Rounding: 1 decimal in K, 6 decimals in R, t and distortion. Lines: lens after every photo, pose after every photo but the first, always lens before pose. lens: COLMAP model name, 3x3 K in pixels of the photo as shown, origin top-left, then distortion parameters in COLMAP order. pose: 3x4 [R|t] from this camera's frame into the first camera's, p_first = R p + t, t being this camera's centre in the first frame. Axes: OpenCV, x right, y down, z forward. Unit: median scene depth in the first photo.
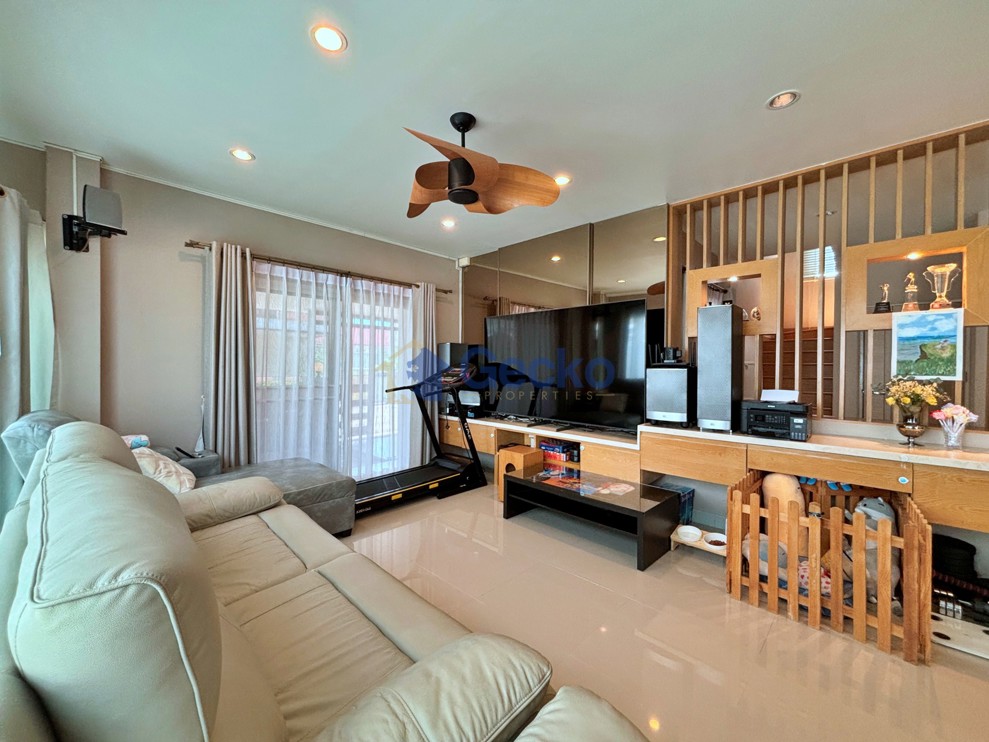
lens RADIAL K [[387.9, 0, 494.5], [0, 387.9, 371.0], [0, 0, 1]] dist [-0.000339, -0.000013]
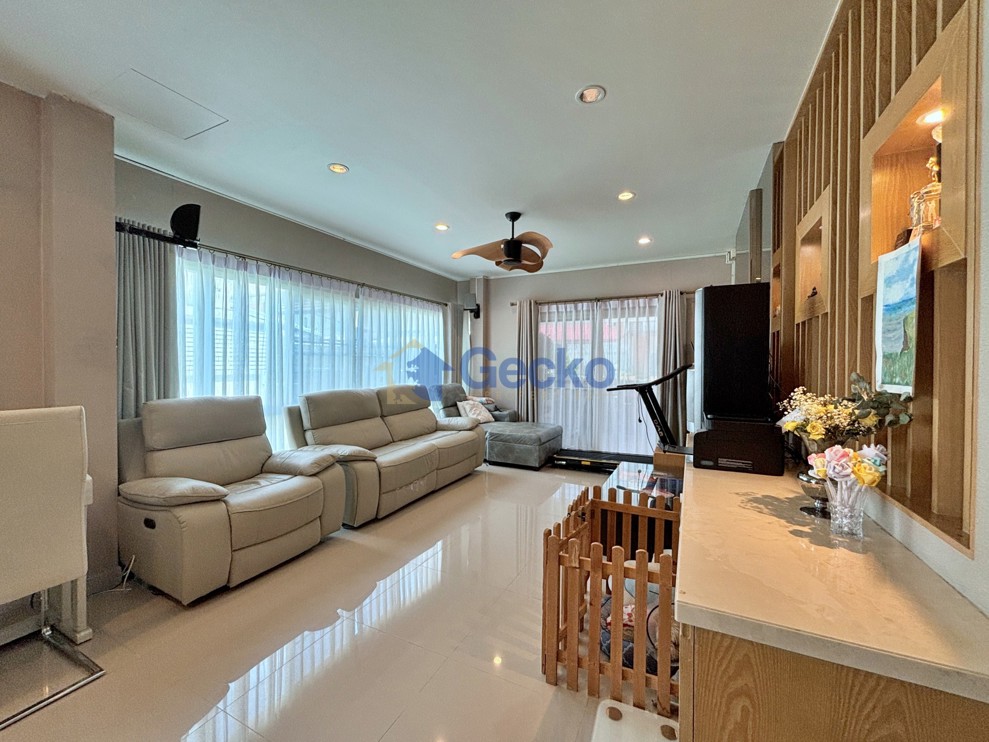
lens RADIAL K [[401.3, 0, 494.5], [0, 401.3, 371.0], [0, 0, 1]] dist [0.000278, 0.000002]
pose [[0.290073, 0.010668, -0.956945, 0.902033], [-0.018637, 0.999811, 0.005497, 0.000660], [0.956823, 0.016240, 0.290217, 0.258805]]
